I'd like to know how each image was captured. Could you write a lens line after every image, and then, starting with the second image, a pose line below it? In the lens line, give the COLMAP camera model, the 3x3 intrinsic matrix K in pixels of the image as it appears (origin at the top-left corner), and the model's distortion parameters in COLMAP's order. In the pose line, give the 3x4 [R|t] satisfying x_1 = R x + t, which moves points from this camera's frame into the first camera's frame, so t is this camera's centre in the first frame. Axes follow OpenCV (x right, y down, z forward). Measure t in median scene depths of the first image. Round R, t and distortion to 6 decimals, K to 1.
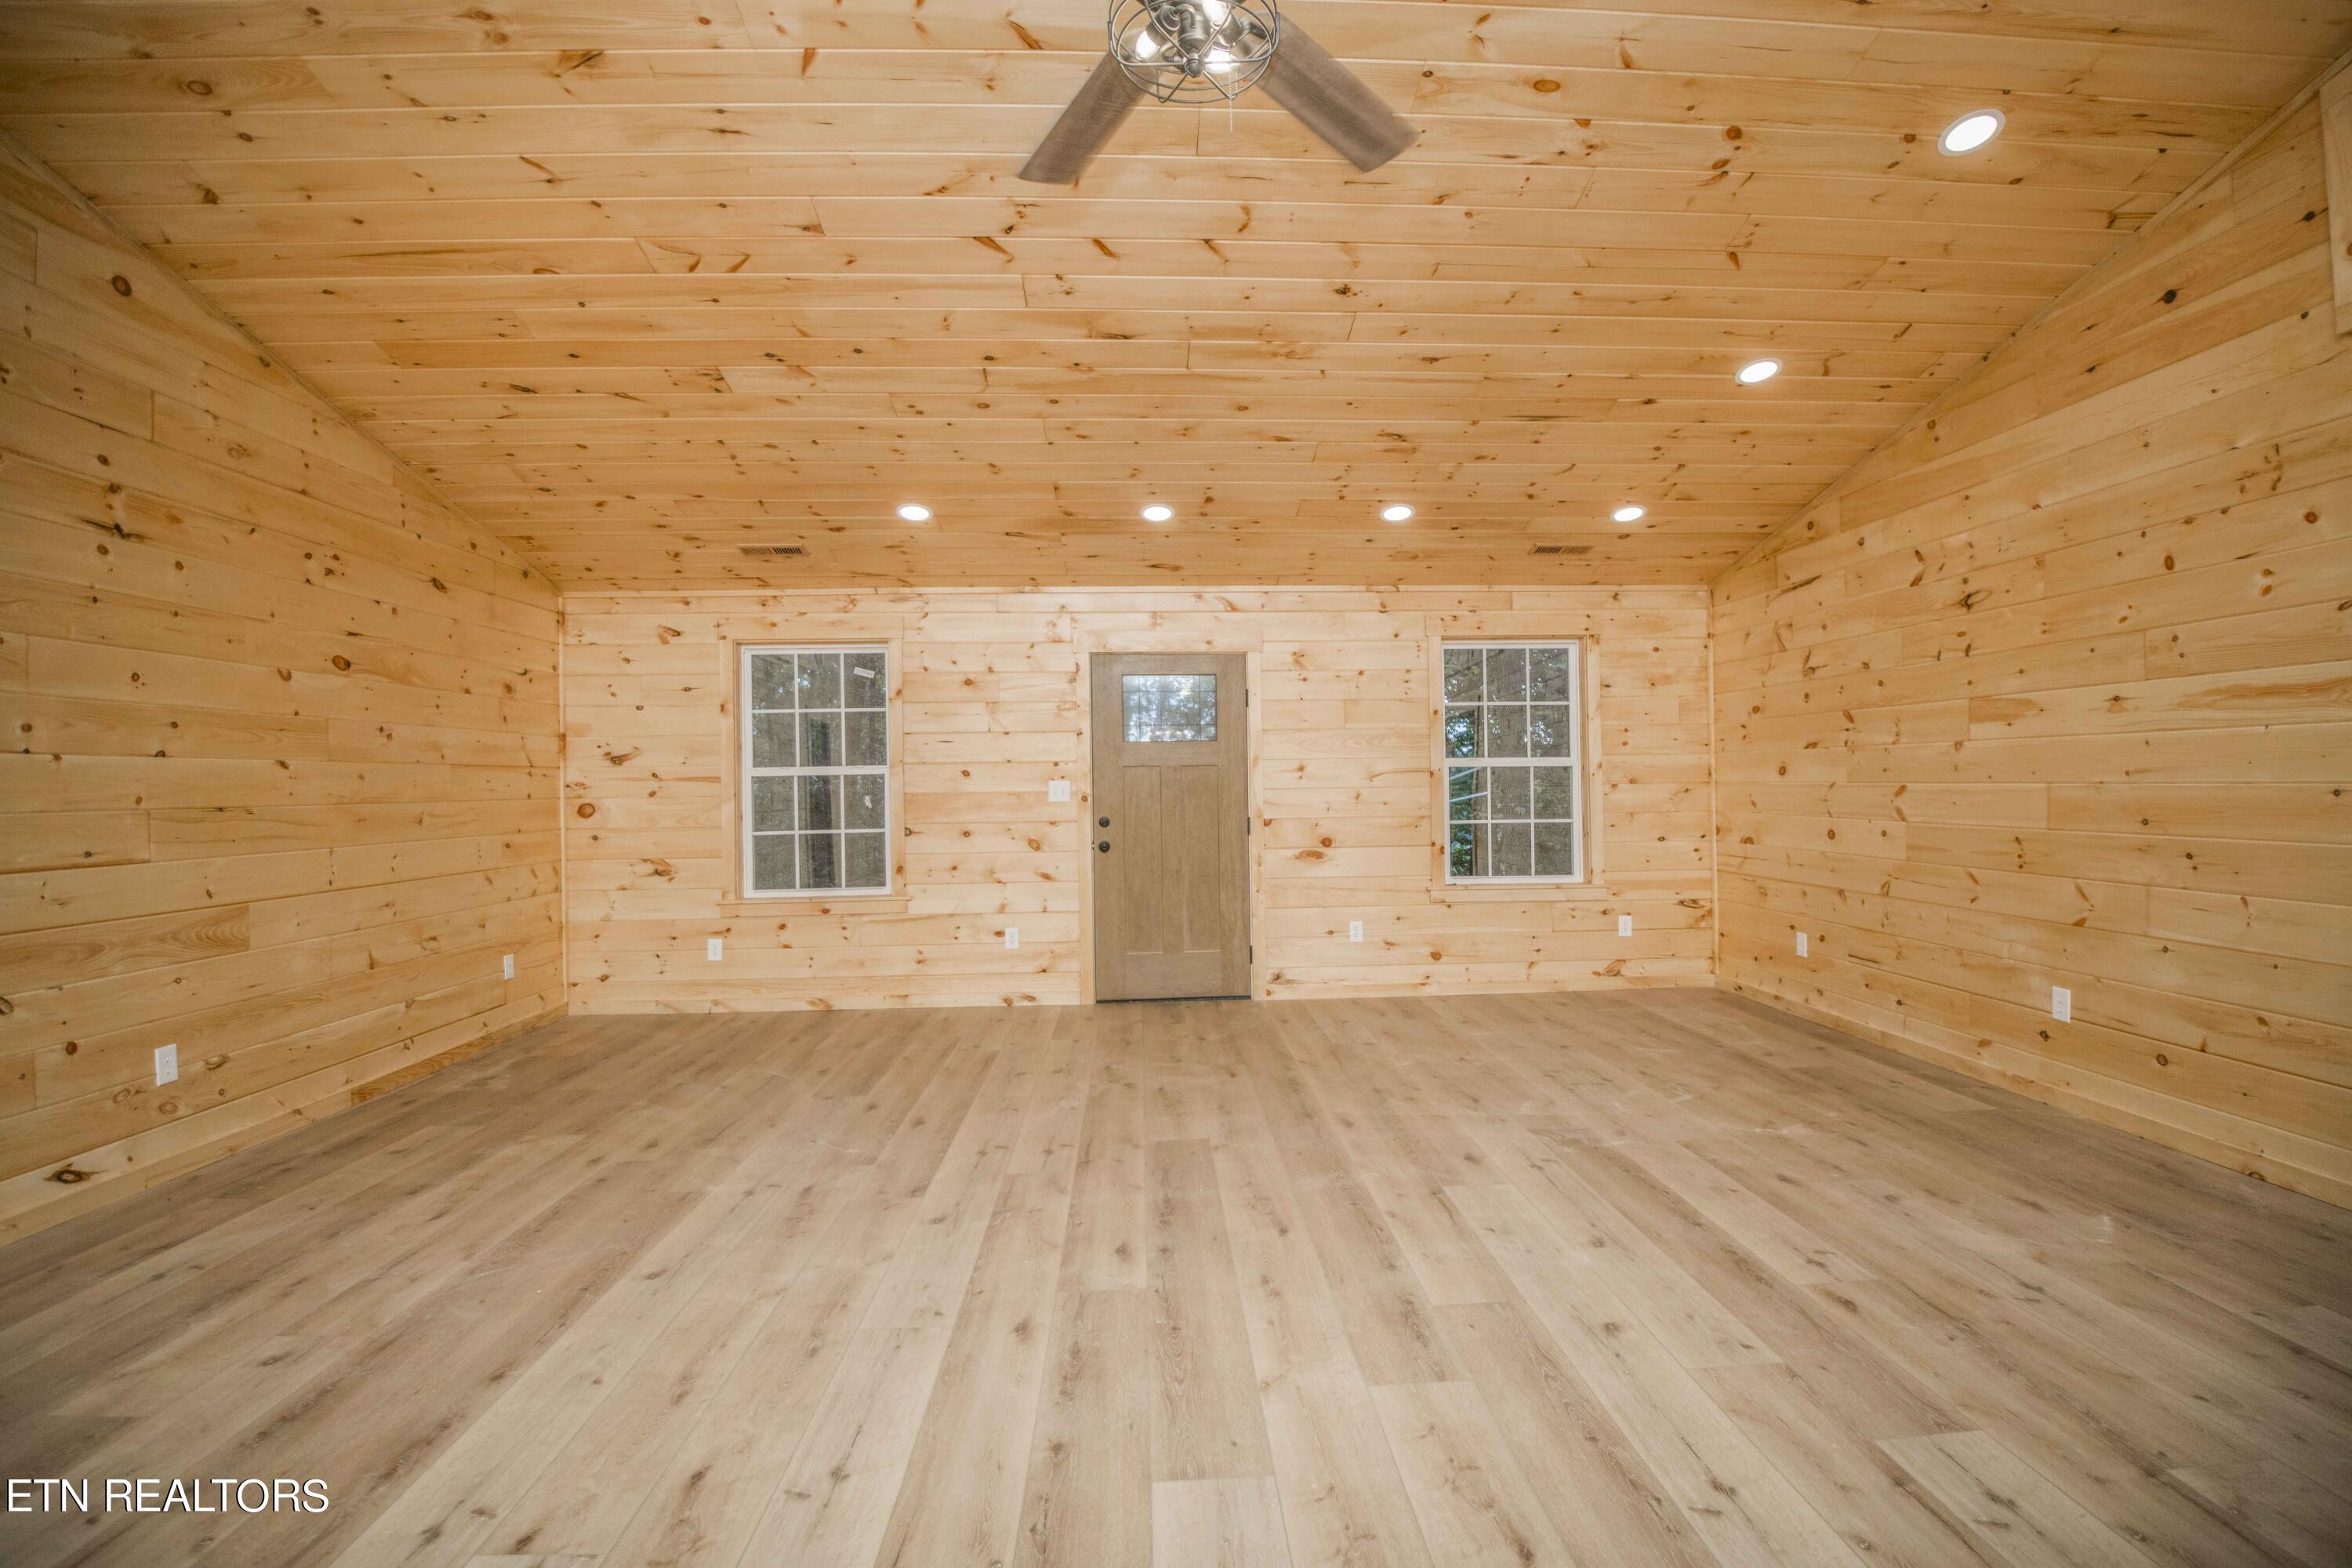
lens RADIAL K [[1068.4, 0, 1192.6], [0, 1068.4, 767.8], [0, 0, 1]] dist [-0.000321, -0.018124]
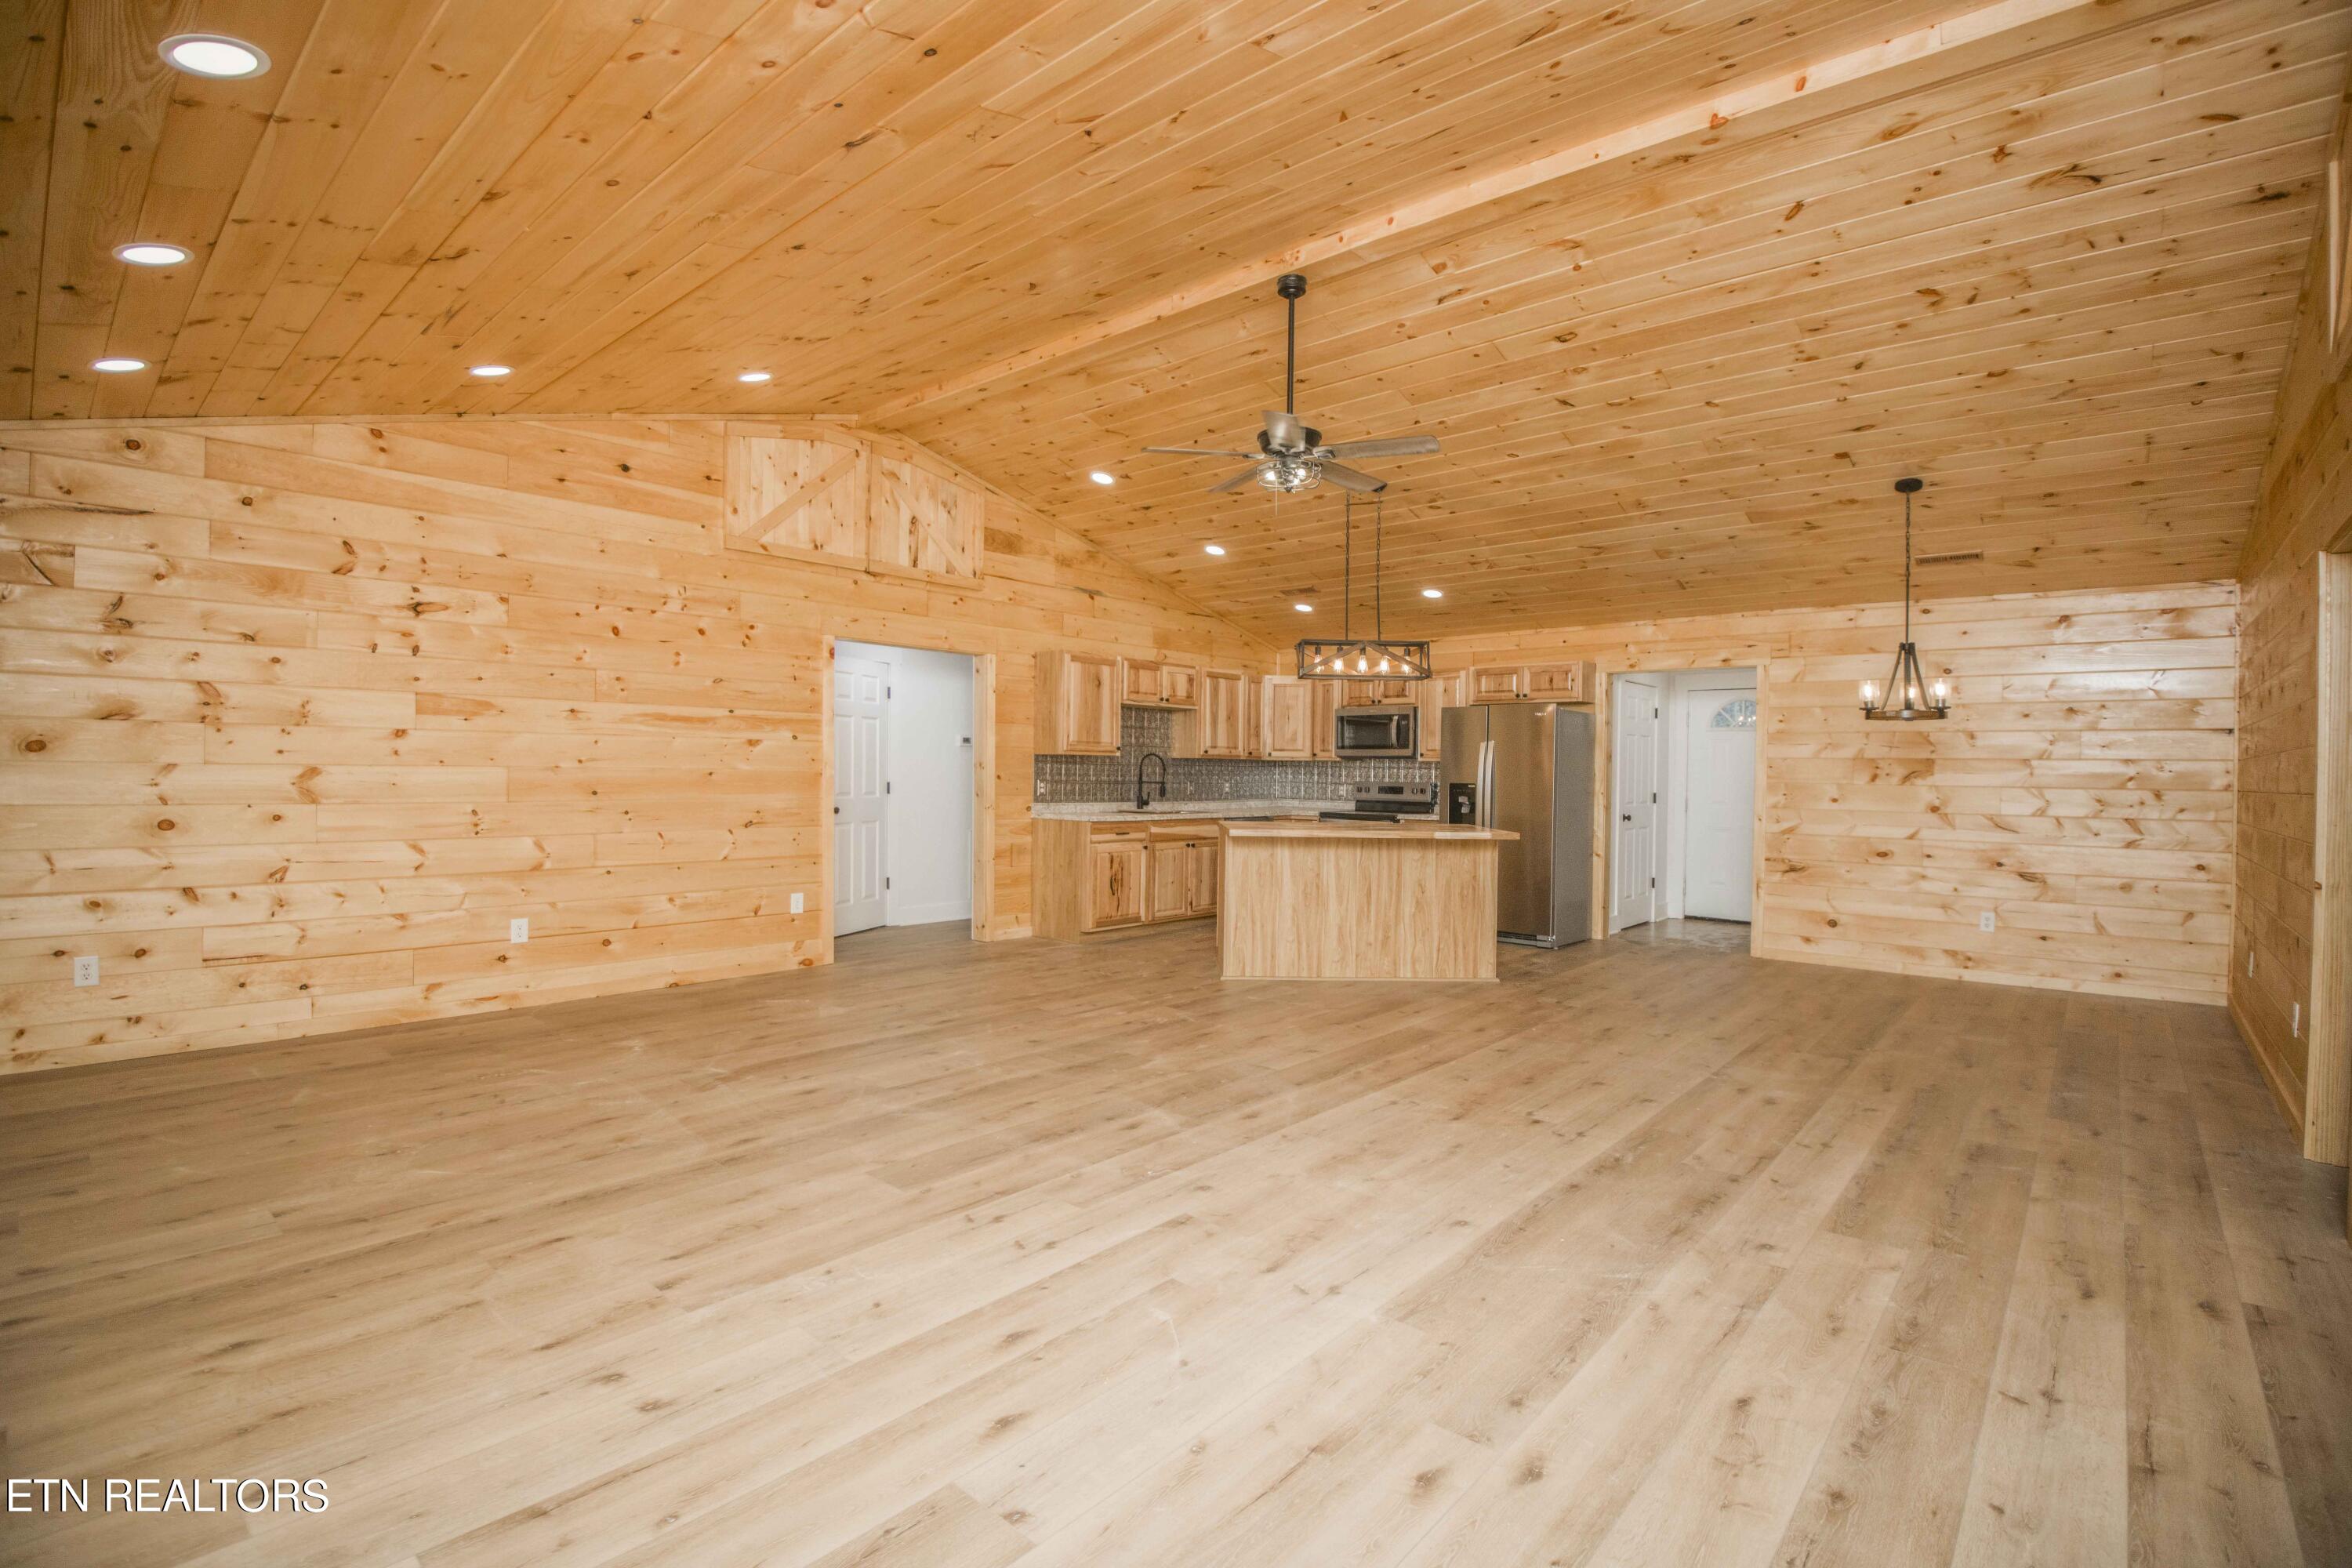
lens RADIAL K [[1068.4, 0, 1192.6], [0, 1068.4, 767.8], [0, 0, 1]] dist [-0.000321, -0.018124]
pose [[-0.719890, 0.006944, 0.694054, -0.828696], [-0.010487, 0.999727, -0.020880, 0.038446], [-0.694009, -0.022310, -0.719620, 1.540295]]
